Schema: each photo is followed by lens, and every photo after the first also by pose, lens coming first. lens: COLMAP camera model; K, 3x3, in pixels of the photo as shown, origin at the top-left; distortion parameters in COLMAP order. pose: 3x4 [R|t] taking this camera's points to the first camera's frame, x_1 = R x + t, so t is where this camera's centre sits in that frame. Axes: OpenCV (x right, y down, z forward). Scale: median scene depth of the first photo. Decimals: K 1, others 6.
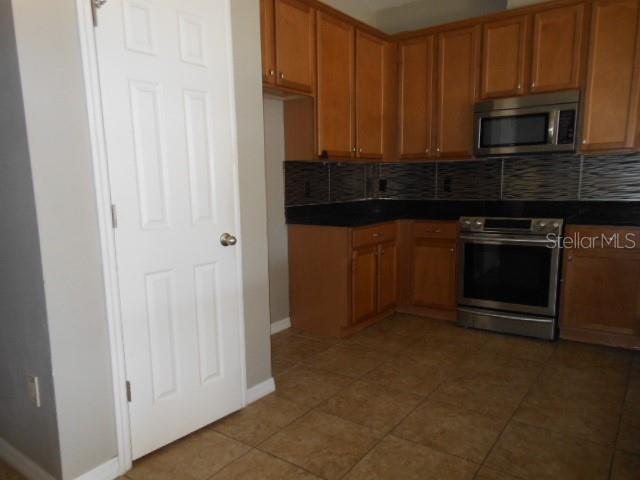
lens RADIAL K [[473.3, 0, 324.9], [0, 473.3, 254.6], [0, 0, 1]] dist [0.019028, -0.000108]
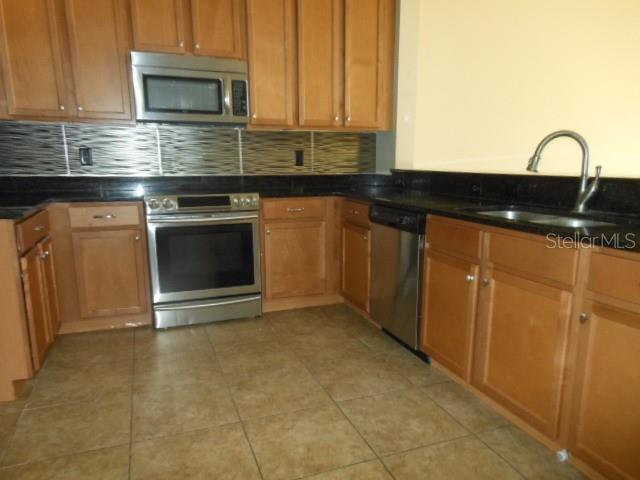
lens RADIAL K [[473.3, 0, 322.6], [0, 473.3, 257.6], [0, 0, 1]] dist [0.019028, -0.000108]
pose [[0.543283, -0.148880, 0.826244, -0.250621], [0.114413, 0.988099, 0.102814, -0.026864], [-0.831717, 0.038676, 0.553851, 0.336032]]
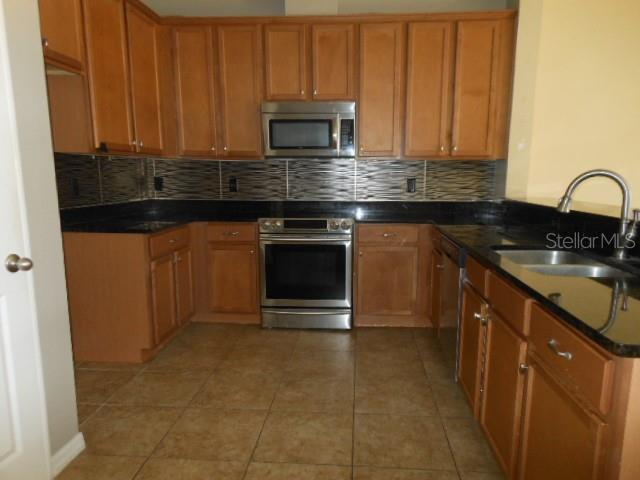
lens RADIAL K [[473.3, 0, 322.8], [0, 473.3, 255.2], [0, 0, 1]] dist [0.019028, -0.000108]
pose [[0.849759, -0.068442, 0.522710, -0.133140], [0.062381, 0.997625, 0.029214, -0.025150], [-0.523468, 0.007782, 0.852010, 0.096296]]
